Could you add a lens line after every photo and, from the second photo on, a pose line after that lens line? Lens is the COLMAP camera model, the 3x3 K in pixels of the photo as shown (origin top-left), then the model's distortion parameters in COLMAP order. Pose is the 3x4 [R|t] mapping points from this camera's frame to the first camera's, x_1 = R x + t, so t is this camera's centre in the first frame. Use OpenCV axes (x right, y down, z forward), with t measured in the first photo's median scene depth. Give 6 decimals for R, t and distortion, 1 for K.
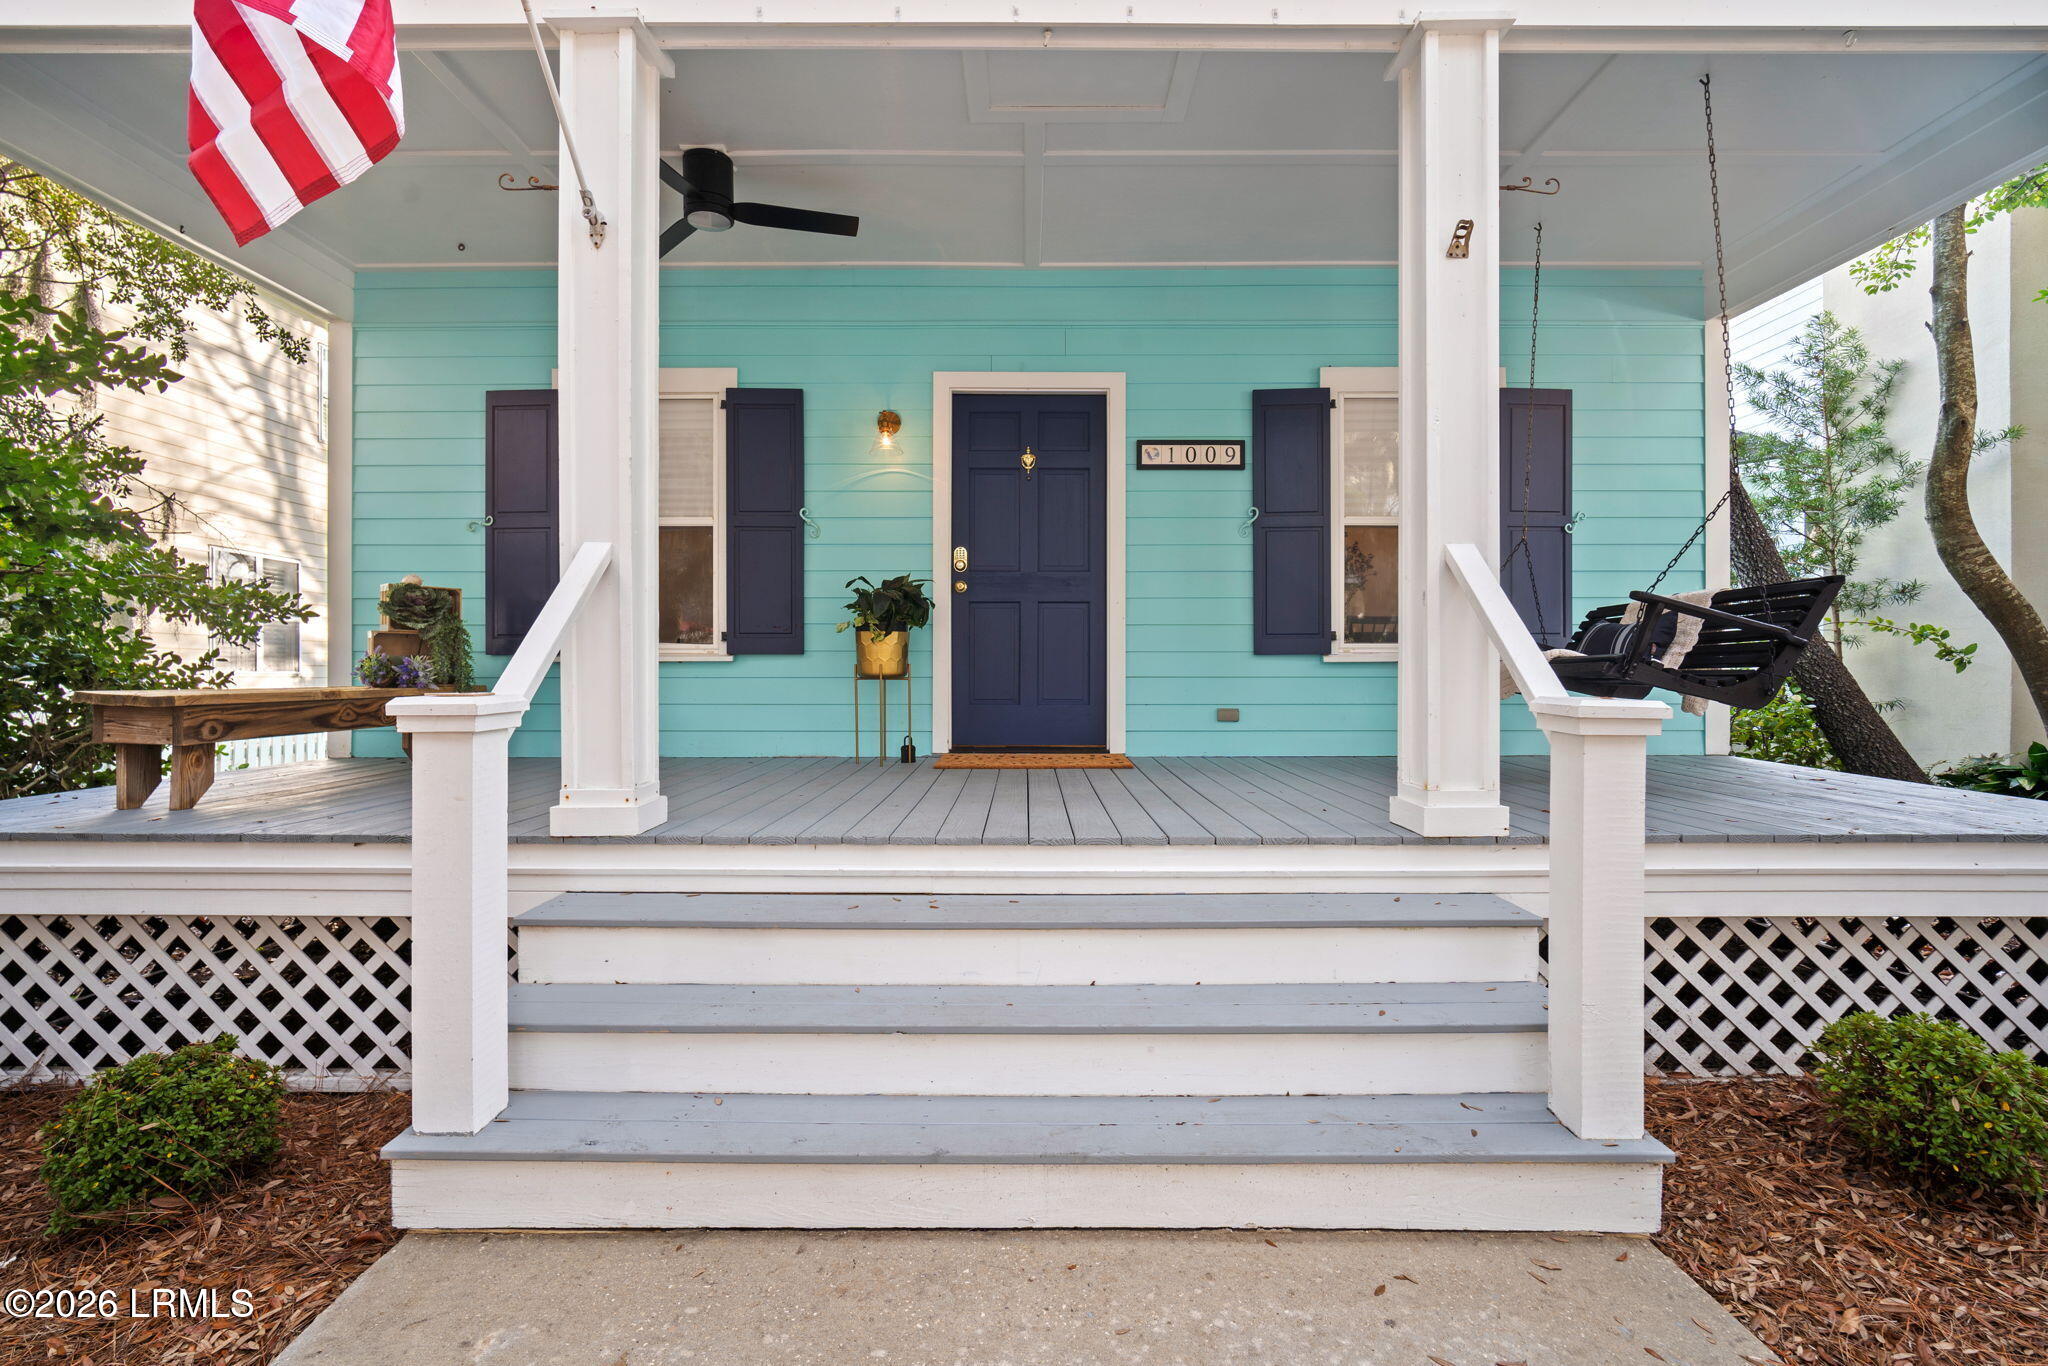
lens RADIAL K [[912.9, 0, 1024.0], [0, 912.9, 683.0], [0, 0, 1]] dist [-0.009866, 0.000194]
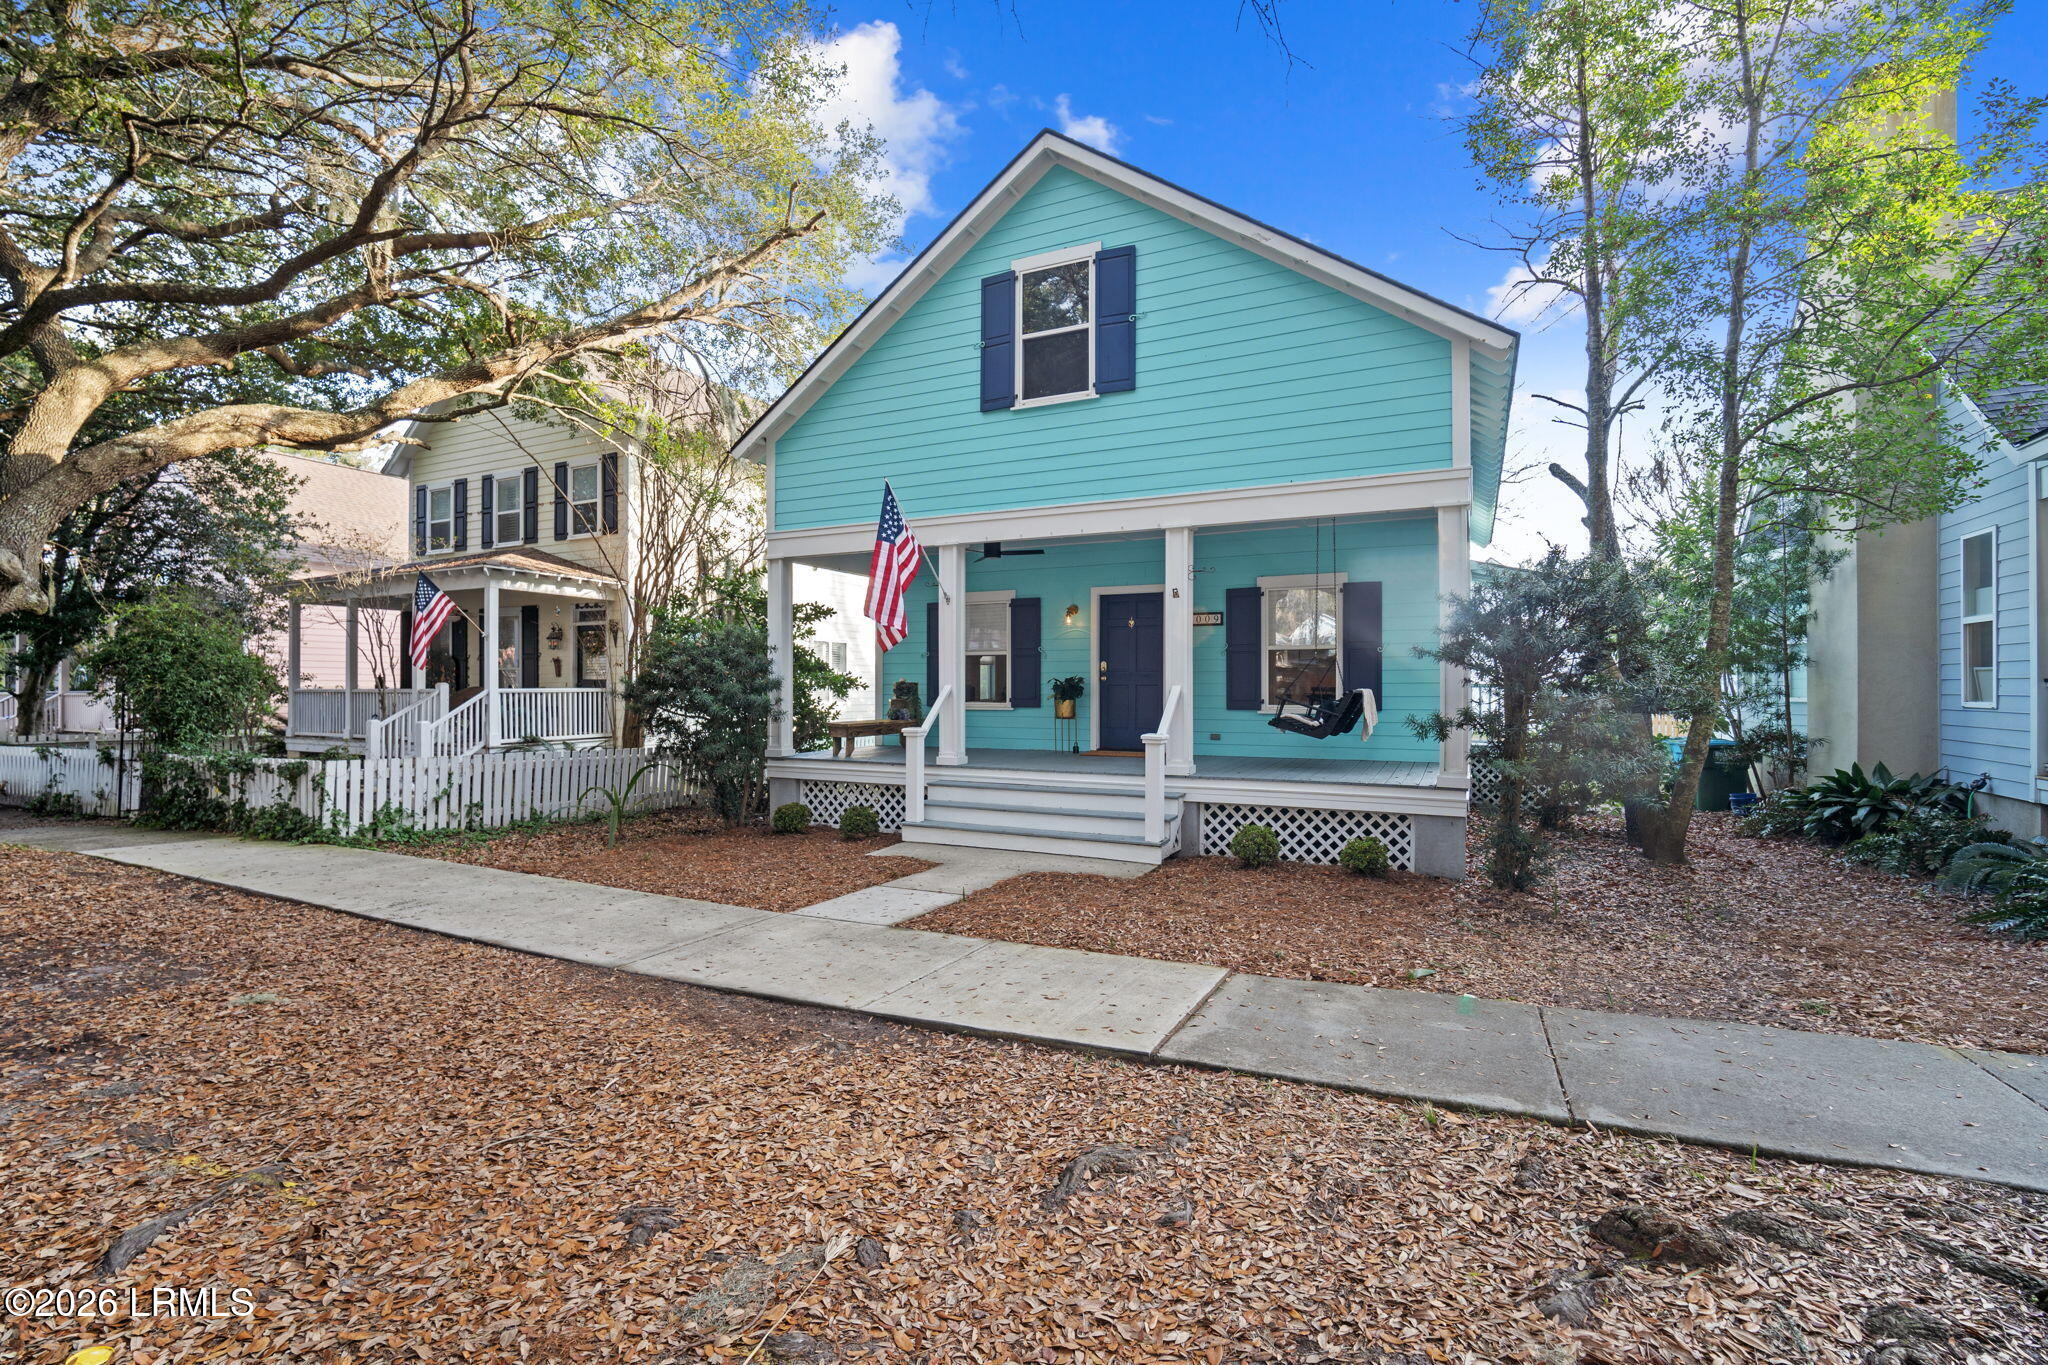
lens RADIAL K [[917.6, 0, 1014.9], [0, 917.6, 691.3], [0, 0, 1]] dist [-0.011999, -0.000063]
pose [[0.897188, 0.001538, -0.441646, 0.773420], [-0.004240, 0.999978, -0.005131, -0.062054], [0.441628, 0.006475, 0.897175, -1.210114]]
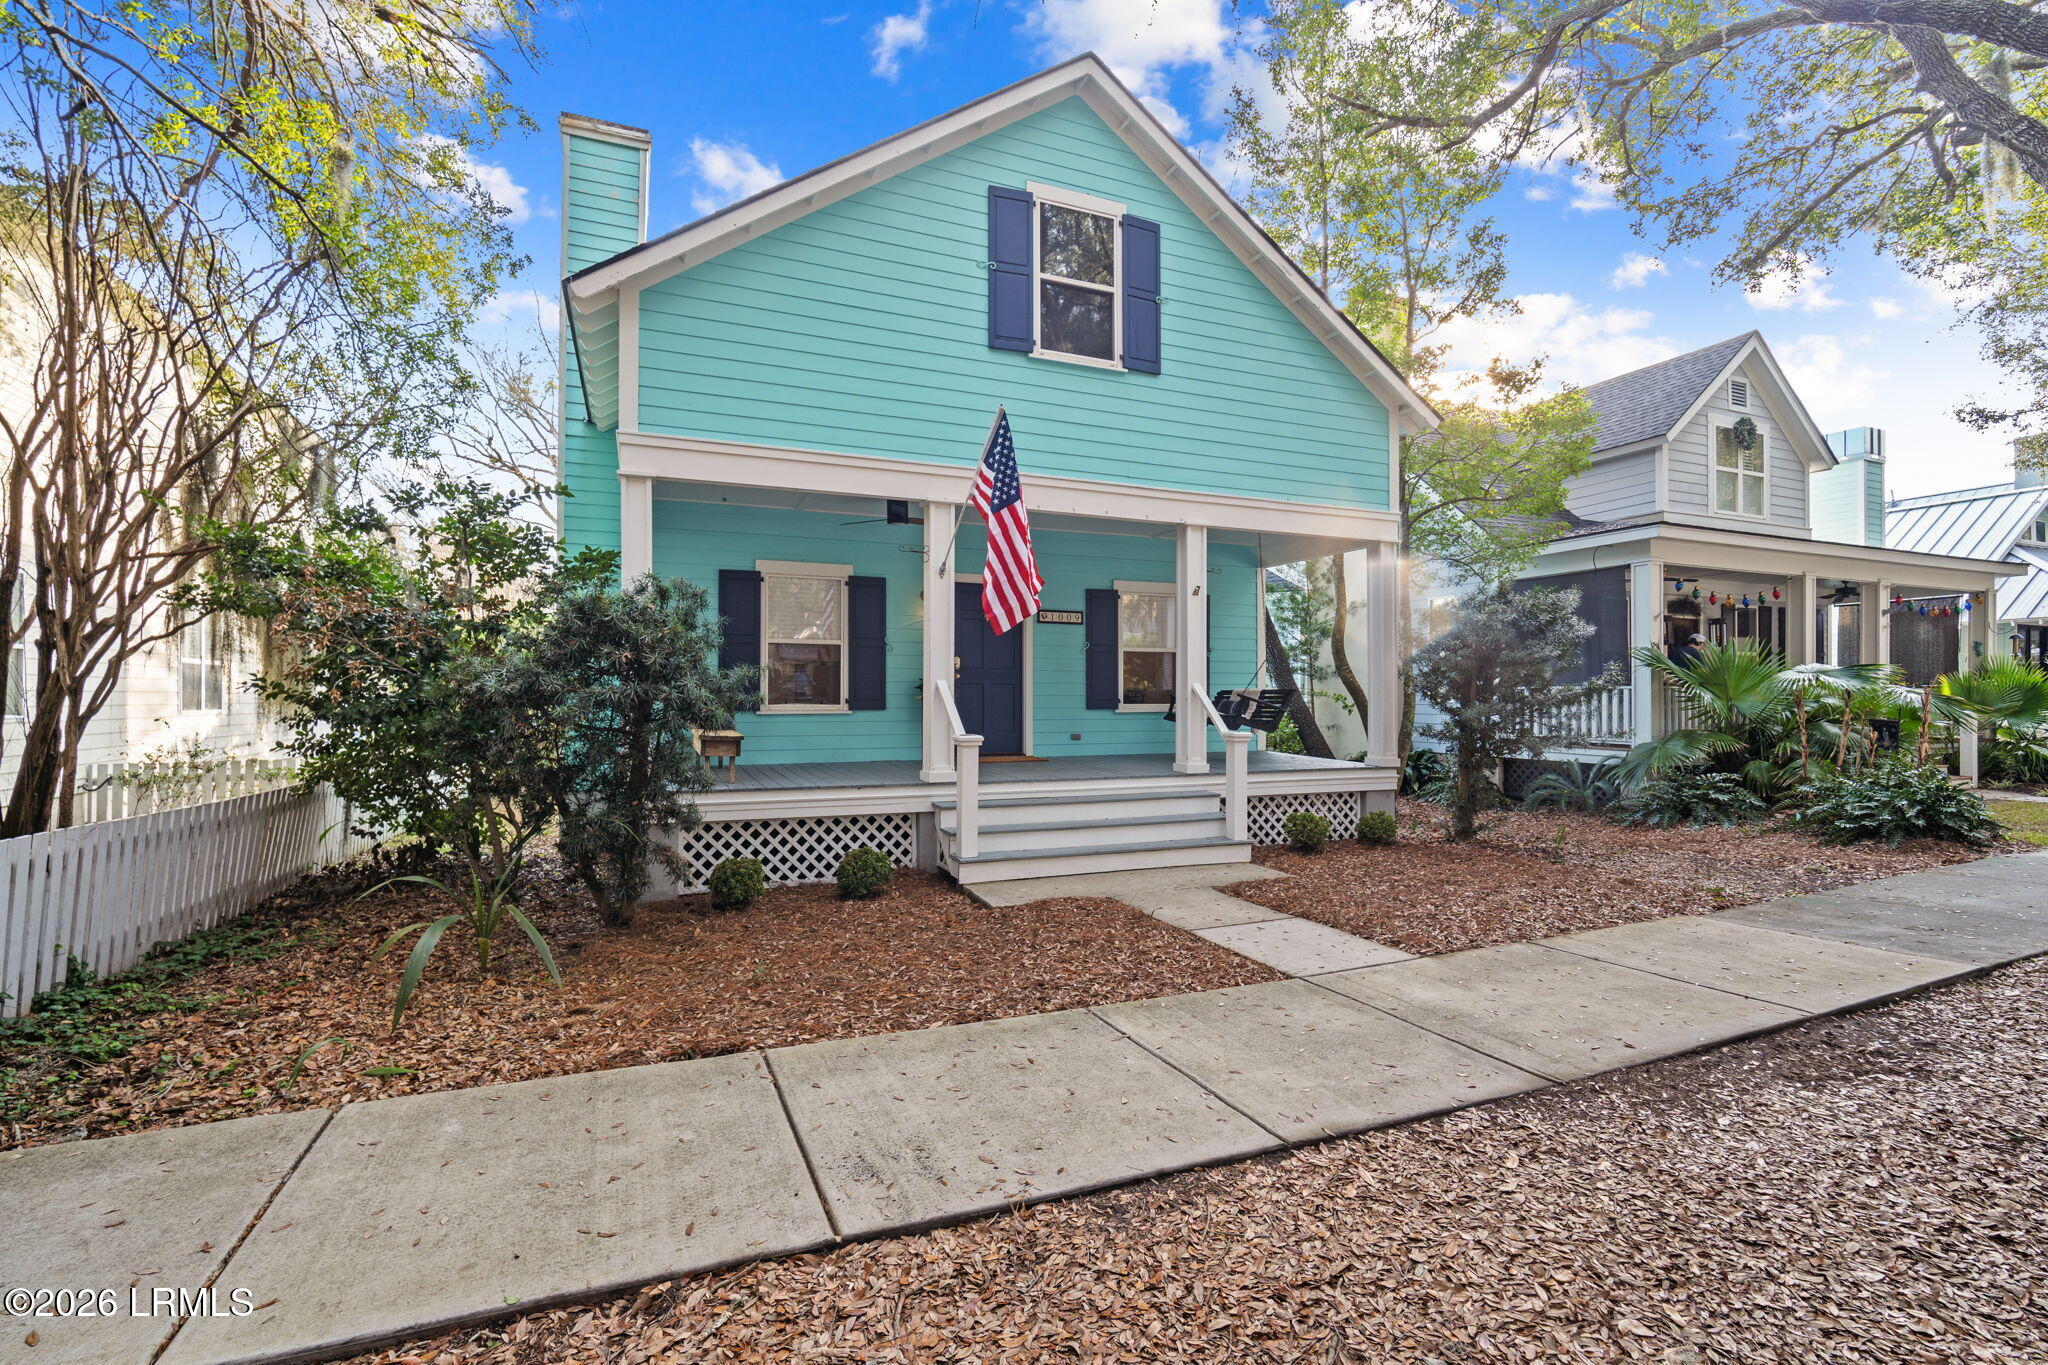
lens RADIAL K [[910.8, 0, 1023.5], [0, 910.8, 695.8], [0, 0, 1]] dist [-0.012213, 0.004662]
pose [[0.922626, 0.001761, 0.385693, -0.738371], [0.001556, 0.999964, -0.008289, -0.045551], [-0.385694, 0.008248, 0.922590, -0.968842]]
